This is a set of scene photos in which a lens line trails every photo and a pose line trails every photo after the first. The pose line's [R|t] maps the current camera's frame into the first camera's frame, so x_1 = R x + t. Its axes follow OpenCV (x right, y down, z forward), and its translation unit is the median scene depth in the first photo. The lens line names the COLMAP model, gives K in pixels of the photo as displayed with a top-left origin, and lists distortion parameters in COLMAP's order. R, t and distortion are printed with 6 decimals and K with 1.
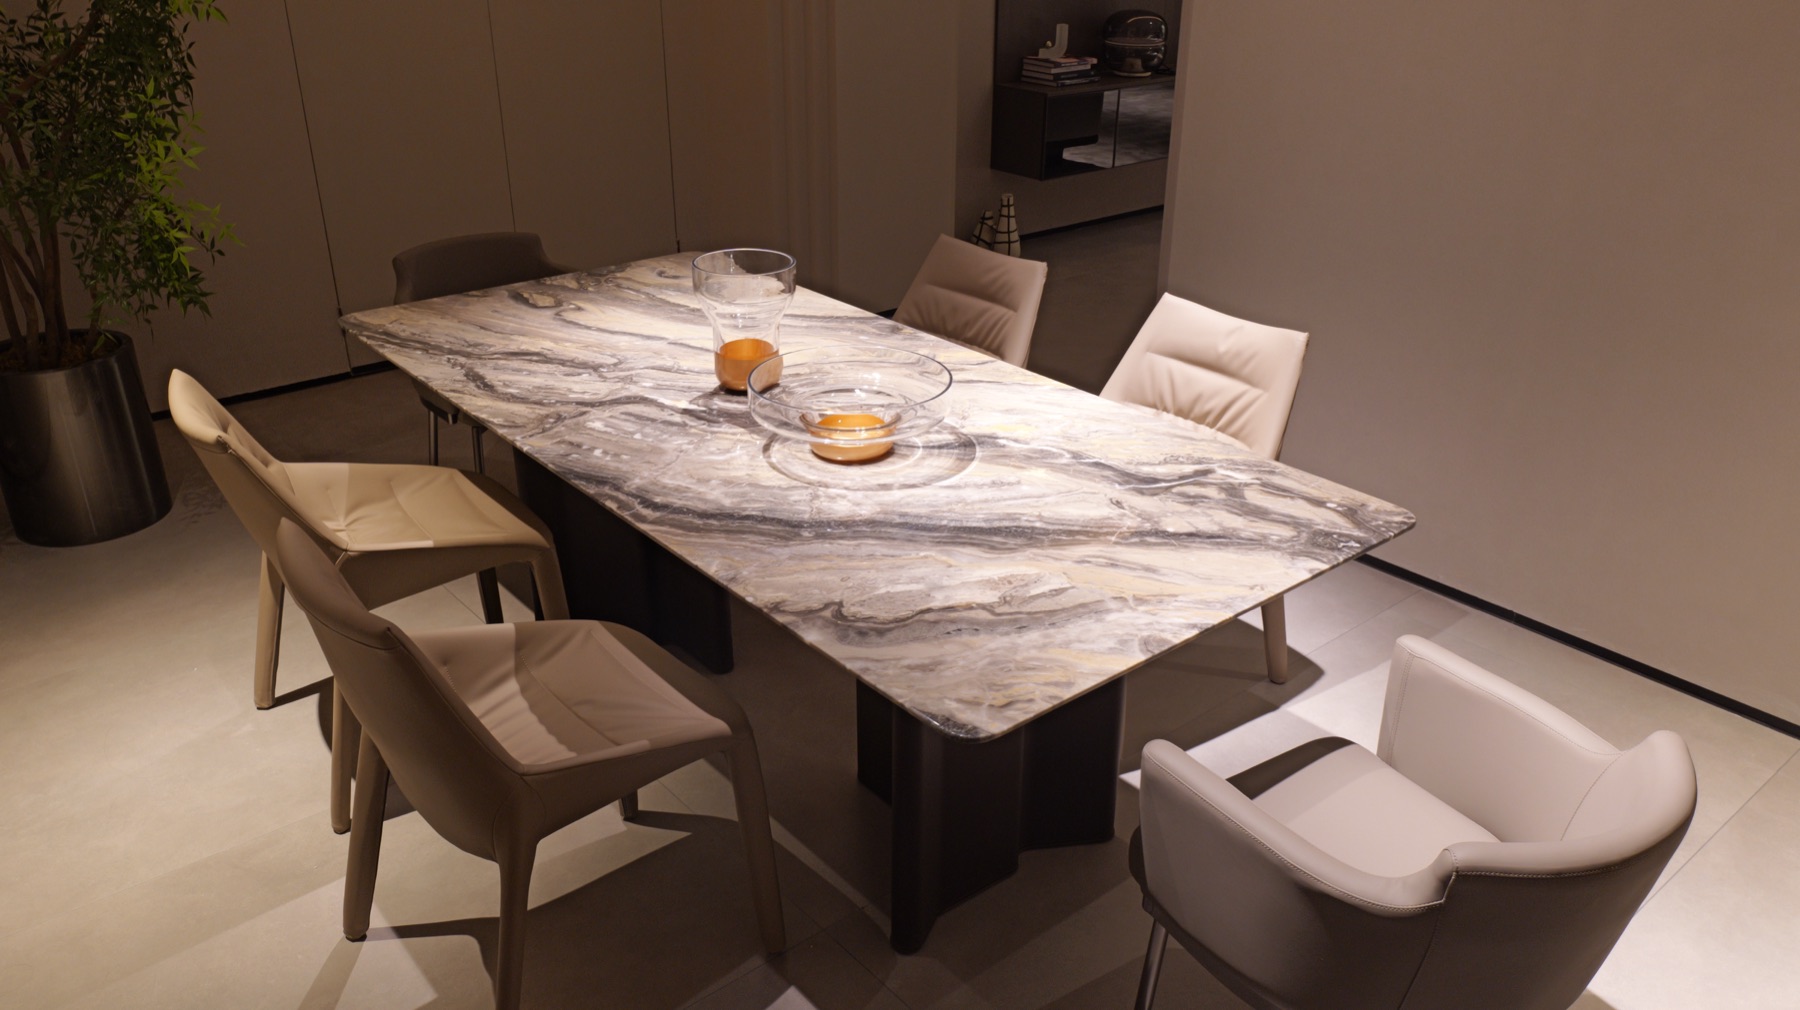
lens RADIAL K [[1384.6, 0, 905.2], [0, 1384.6, 508.3], [0, 0, 1]] dist [0.004201, 0.000364]
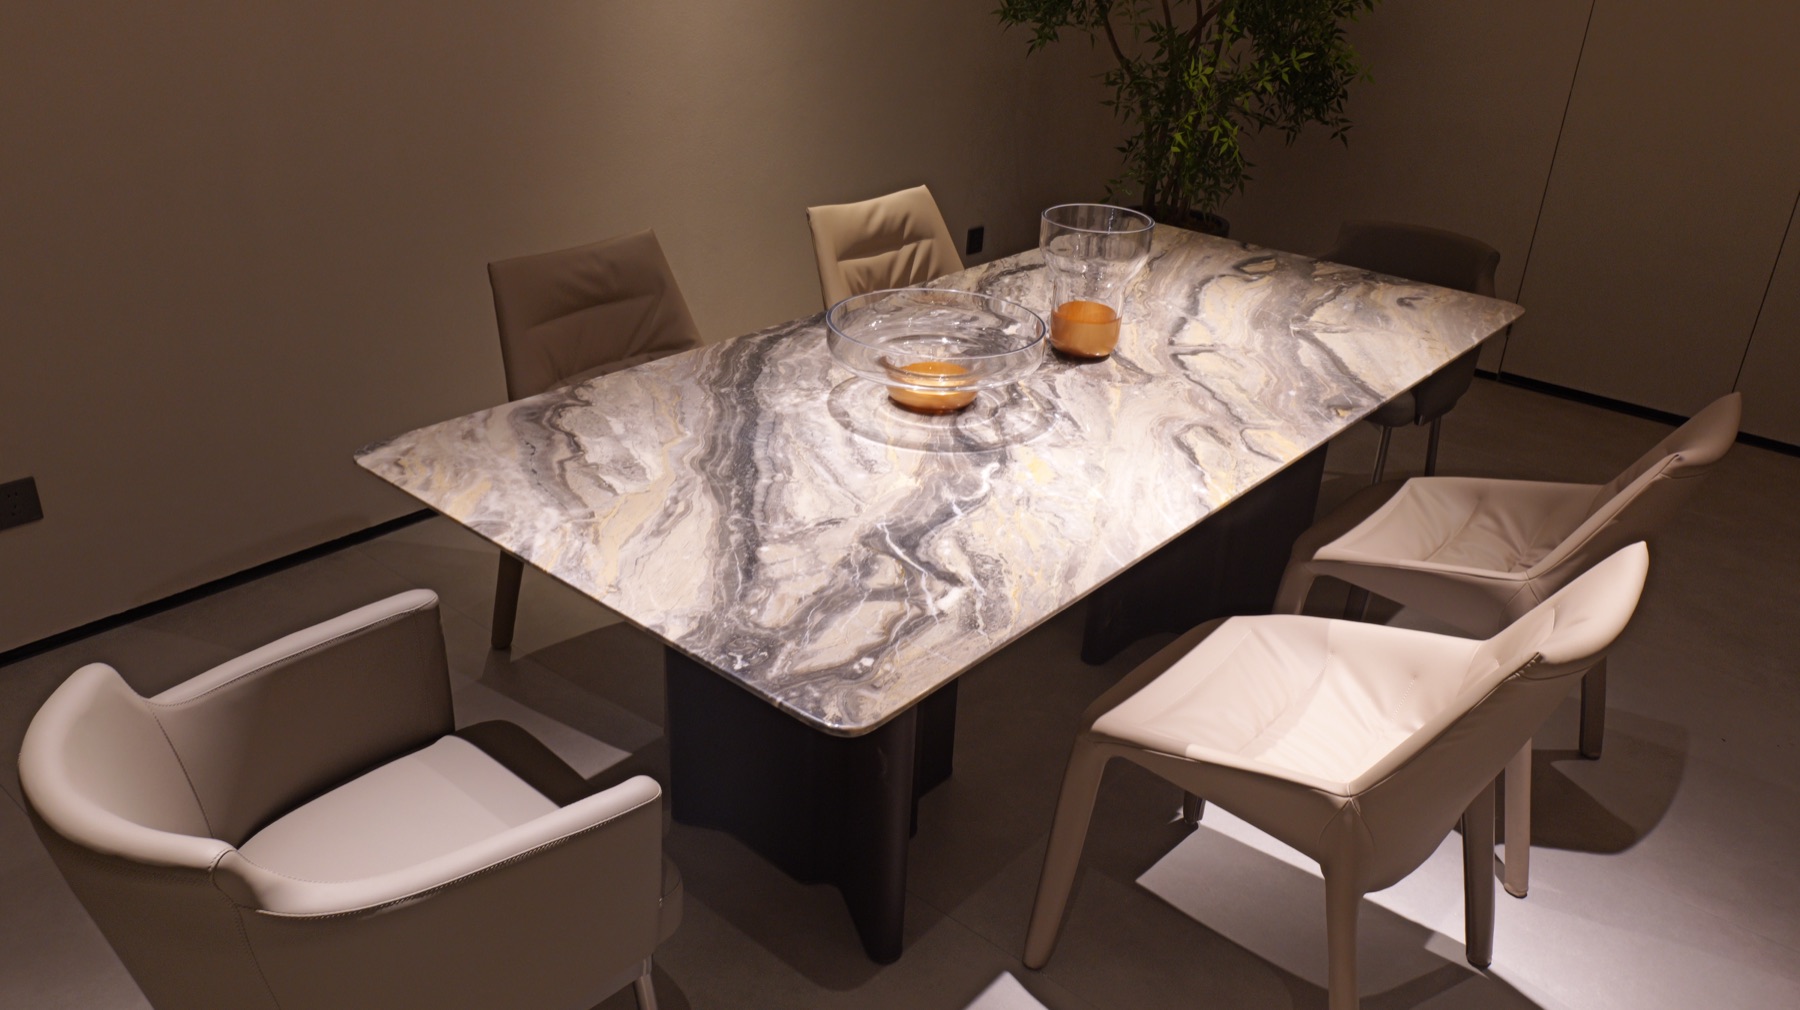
lens RADIAL K [[1384.6, 0, 904.8], [0, 1384.6, 500.9], [0, 0, 1]] dist [0.004201, 0.000364]
pose [[0.141914, 0.417856, -0.897361, 0.887811], [-0.452006, 0.833862, 0.316804, -0.292981], [0.880654, 0.360654, 0.307210, 0.771797]]
